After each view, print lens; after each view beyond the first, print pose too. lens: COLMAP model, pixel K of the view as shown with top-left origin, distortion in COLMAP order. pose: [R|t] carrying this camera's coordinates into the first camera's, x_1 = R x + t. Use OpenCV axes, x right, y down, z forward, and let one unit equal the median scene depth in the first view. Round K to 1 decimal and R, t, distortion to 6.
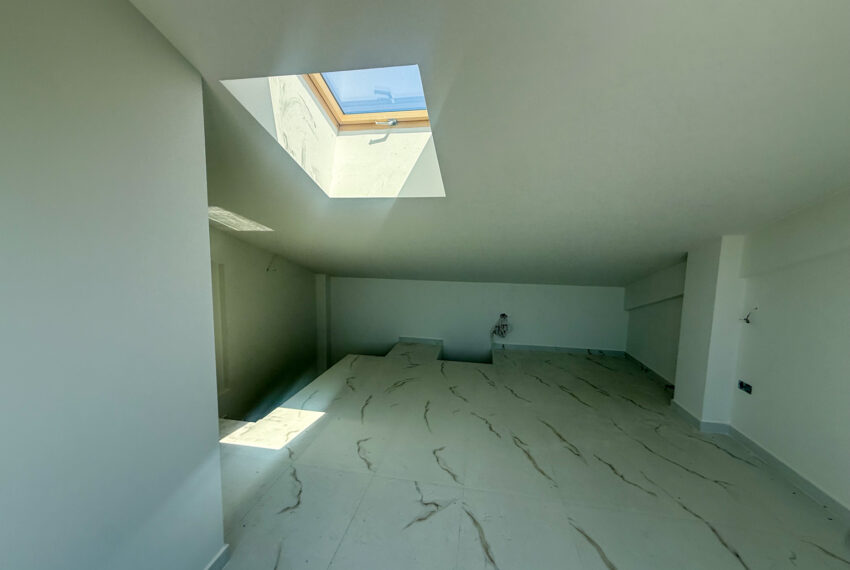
lens RADIAL K [[338.7, 0, 424.5], [0, 338.7, 284.1], [0, 0, 1]] dist [-0.001362, 0.000026]
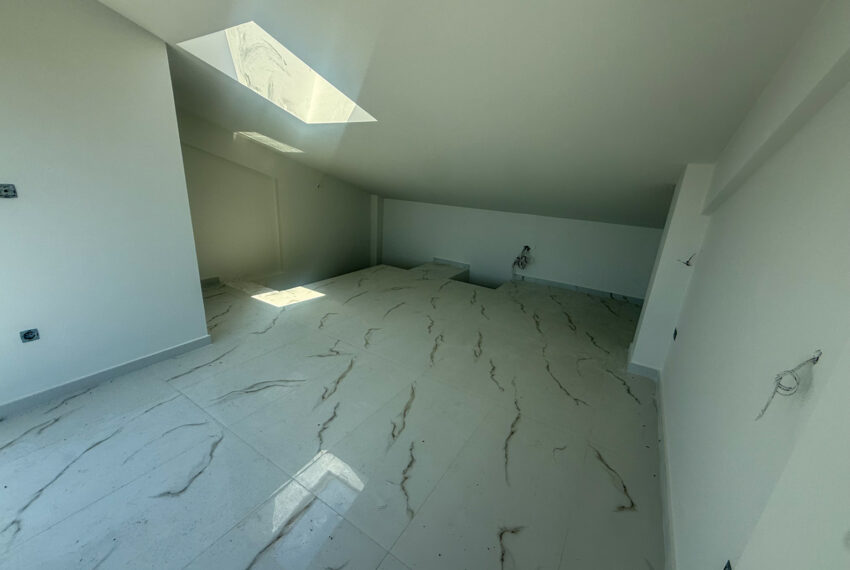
lens RADIAL K [[338.7, 0, 426.8], [0, 338.7, 284.0], [0, 0, 1]] dist [-0.001362, 0.000026]
pose [[0.926221, 0.150942, -0.345444, 0.575305], [-0.083284, 0.975631, 0.202998, 0.032738], [0.367667, -0.159251, 0.916220, -0.087038]]
